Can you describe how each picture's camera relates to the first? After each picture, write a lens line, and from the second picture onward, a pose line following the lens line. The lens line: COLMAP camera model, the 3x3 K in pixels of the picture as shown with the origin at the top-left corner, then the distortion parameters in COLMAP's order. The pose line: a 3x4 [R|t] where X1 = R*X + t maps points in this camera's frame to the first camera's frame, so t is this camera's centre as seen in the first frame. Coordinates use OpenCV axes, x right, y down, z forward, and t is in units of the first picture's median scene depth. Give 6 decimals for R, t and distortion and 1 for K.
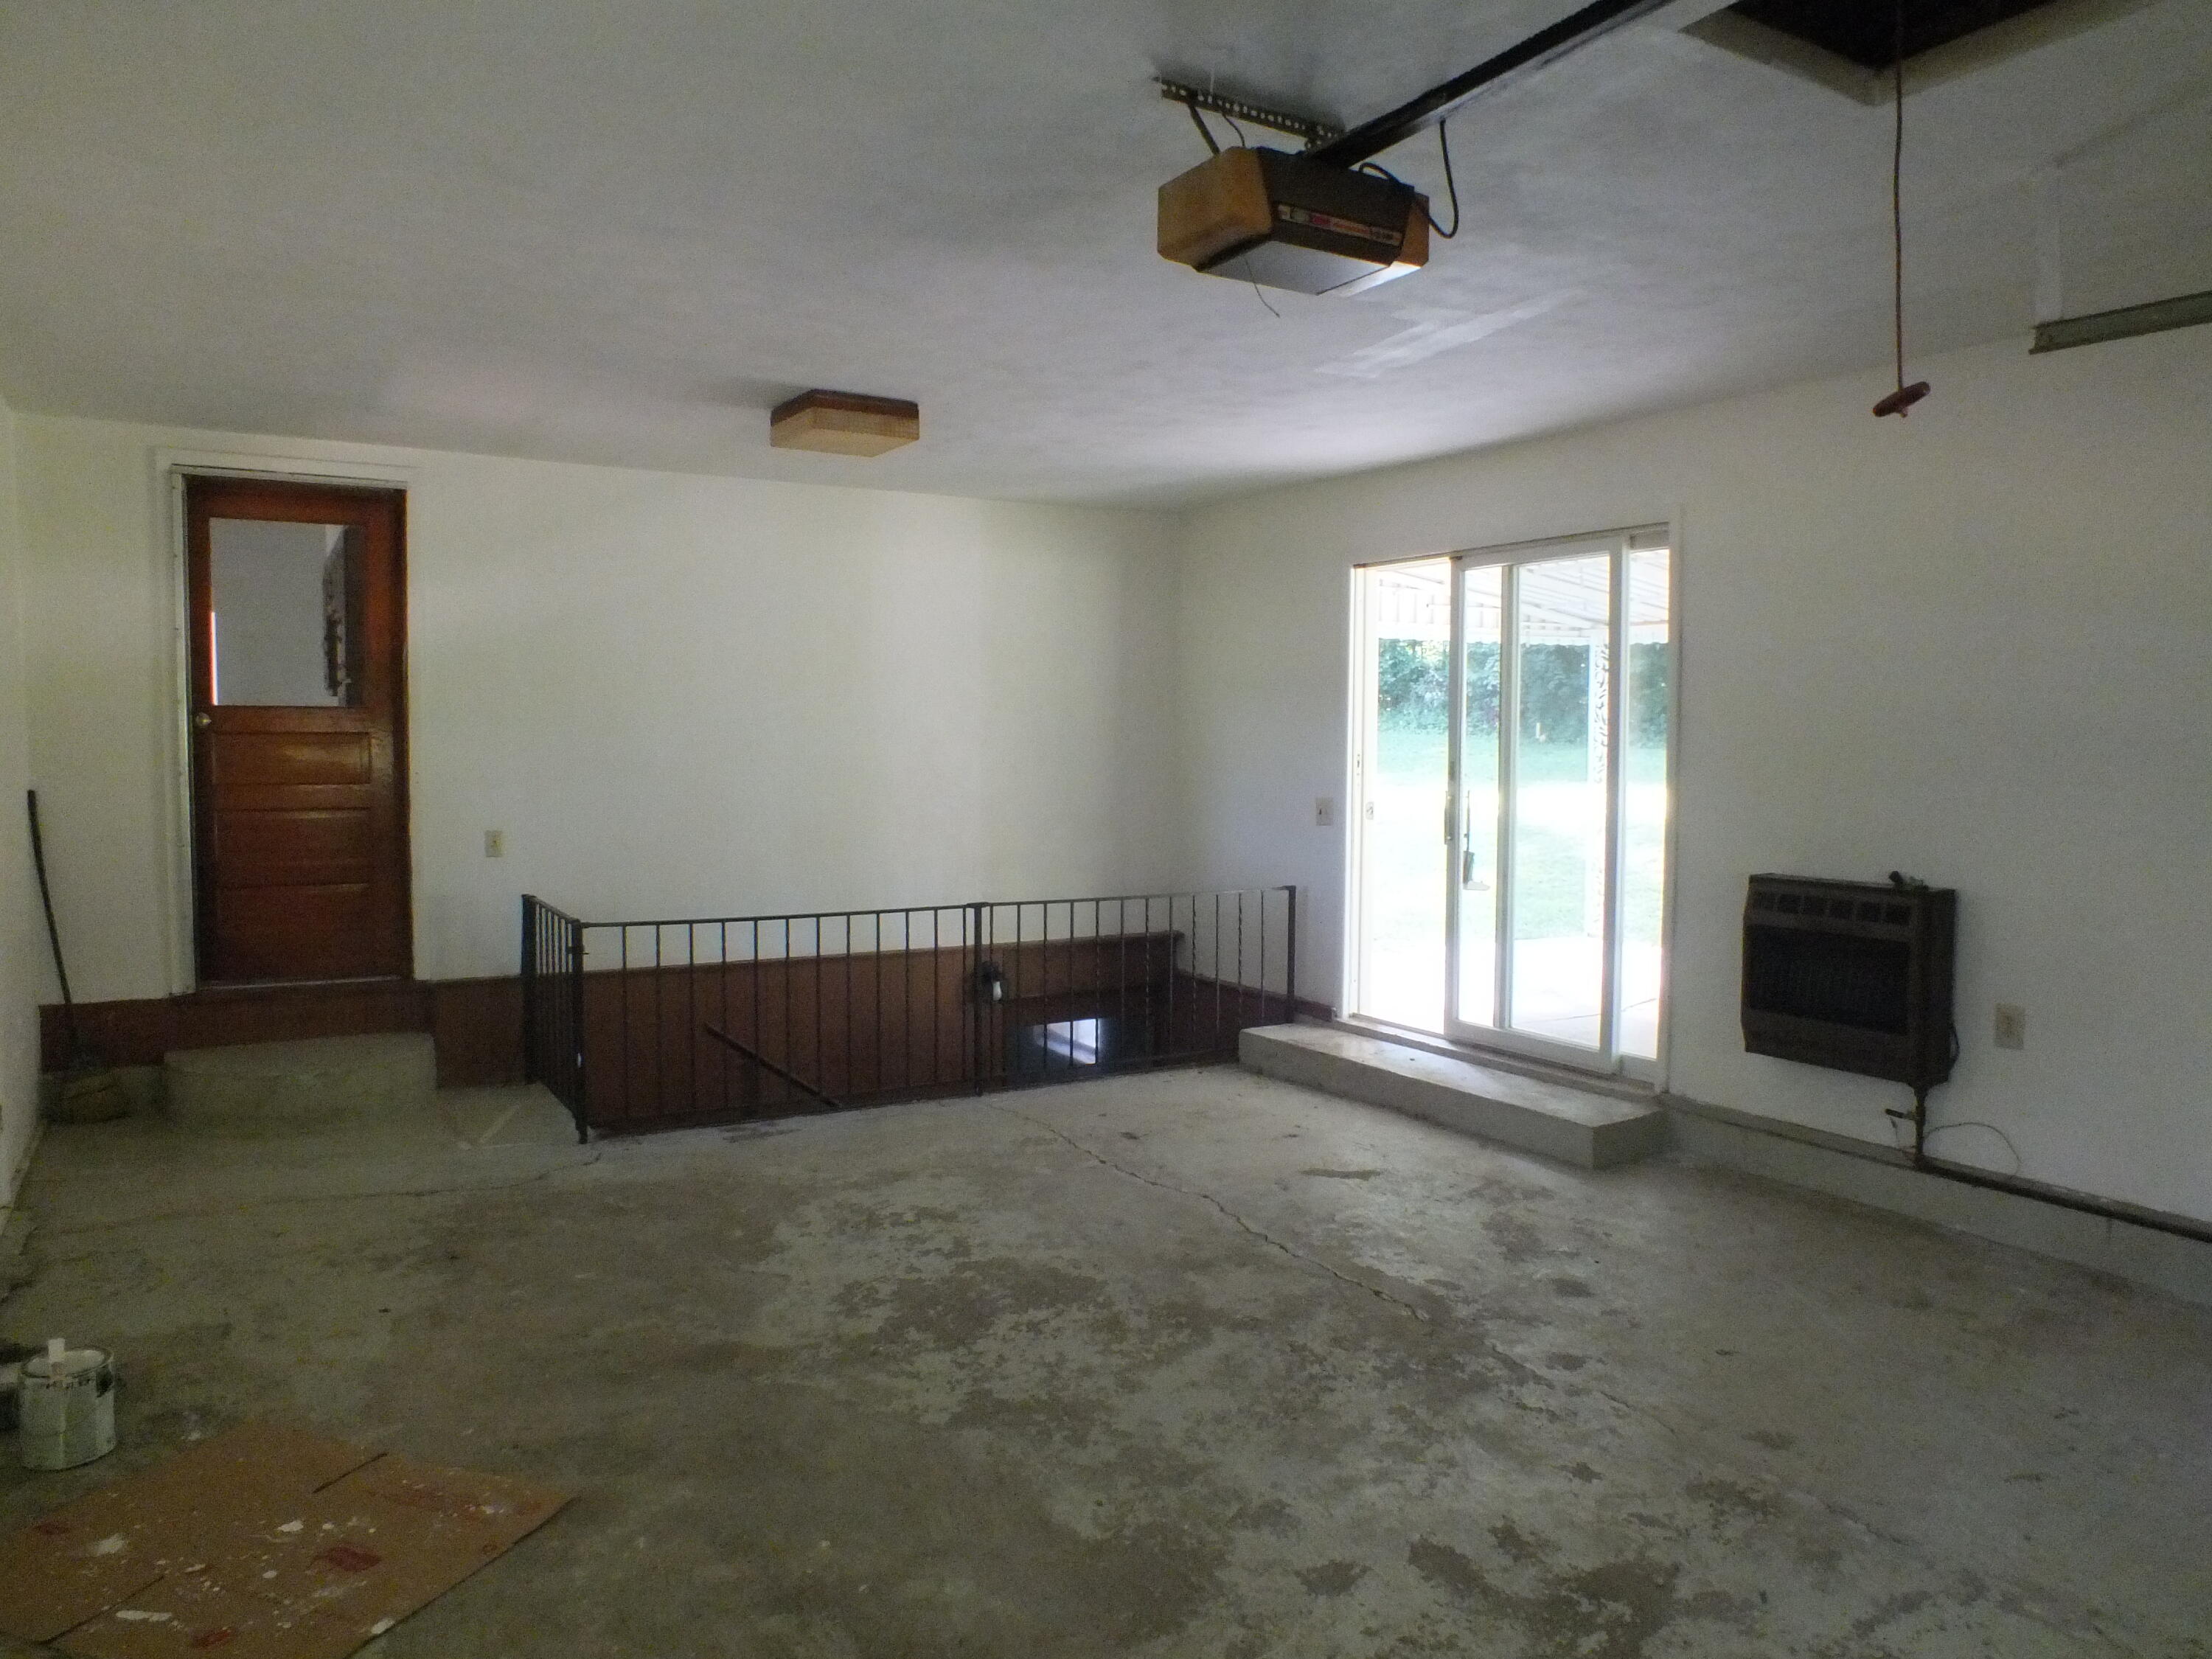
lens RADIAL K [[1548.4, 0, 1106.0], [0, 1548.4, 829.5], [0, 0, 1]] dist [-0.009112, 0.000144]
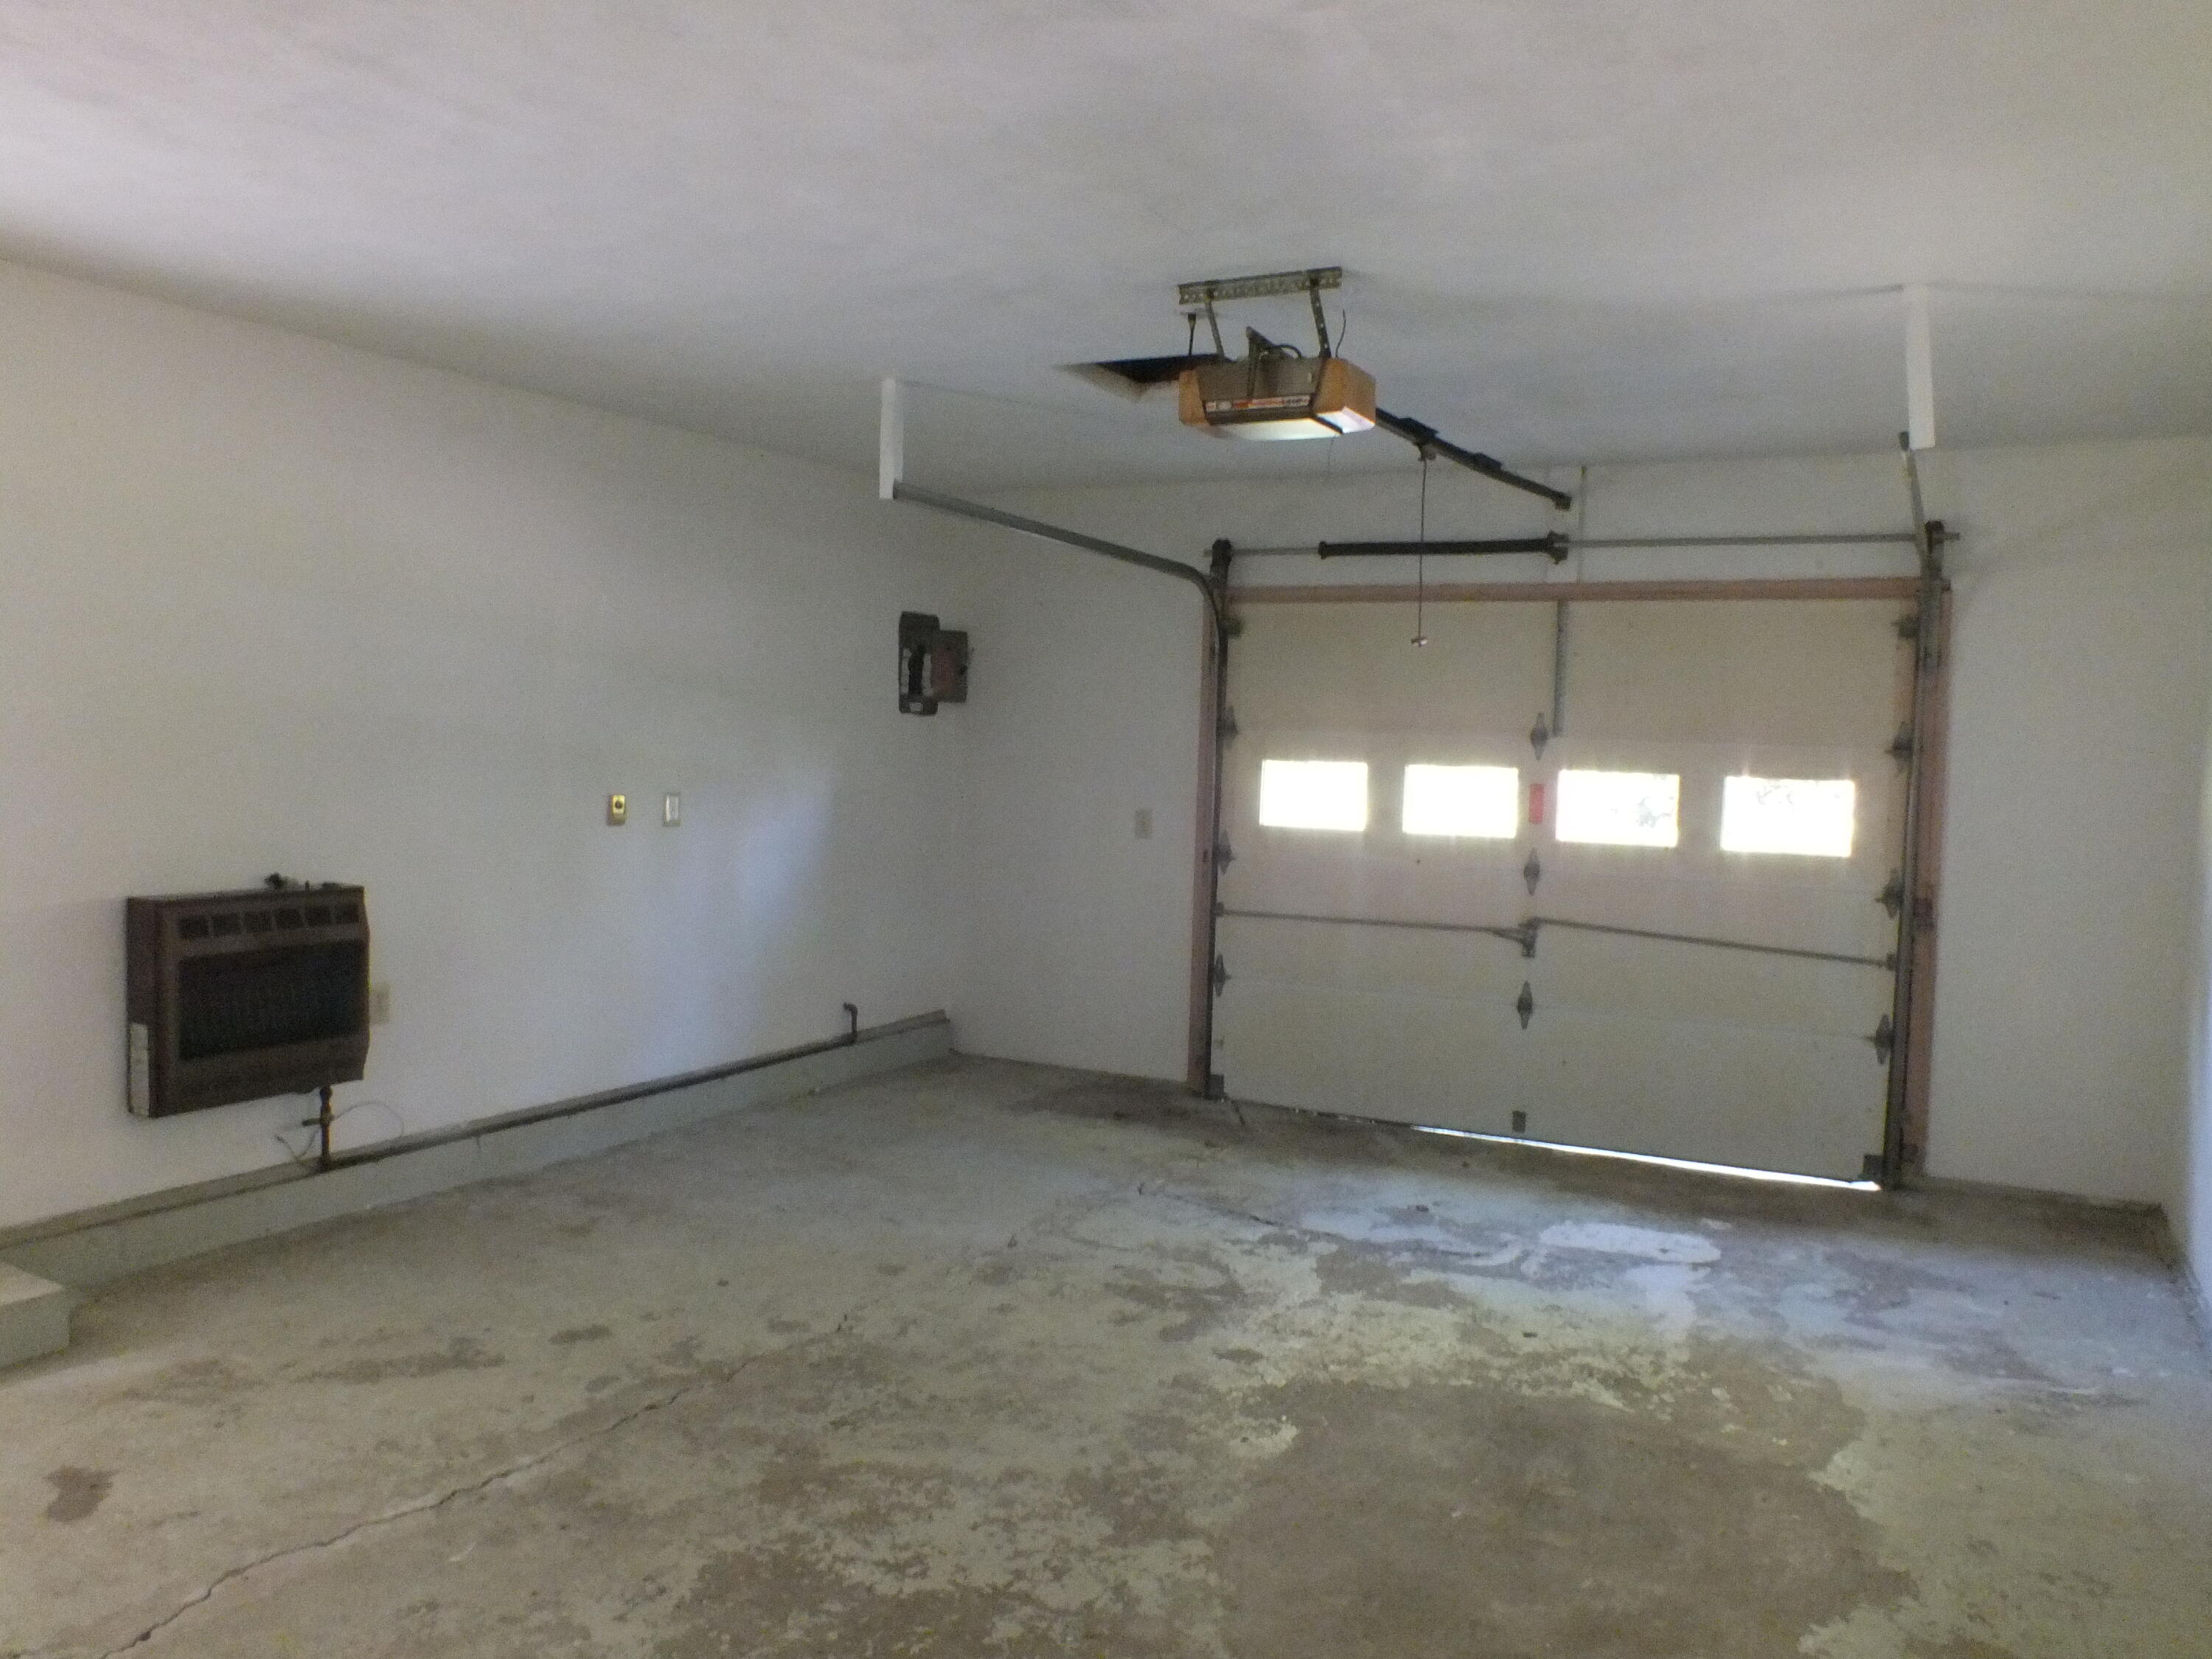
lens RADIAL K [[1733.6, 0, 1106.0], [0, 1733.6, 829.5], [0, 0, 1]] dist [0.004950, 0.005251]
pose [[-0.544398, -0.051228, 0.837261, -0.756584], [0.011724, 0.997571, 0.068660, -0.077902], [-0.838745, 0.047194, -0.542476, 1.333163]]
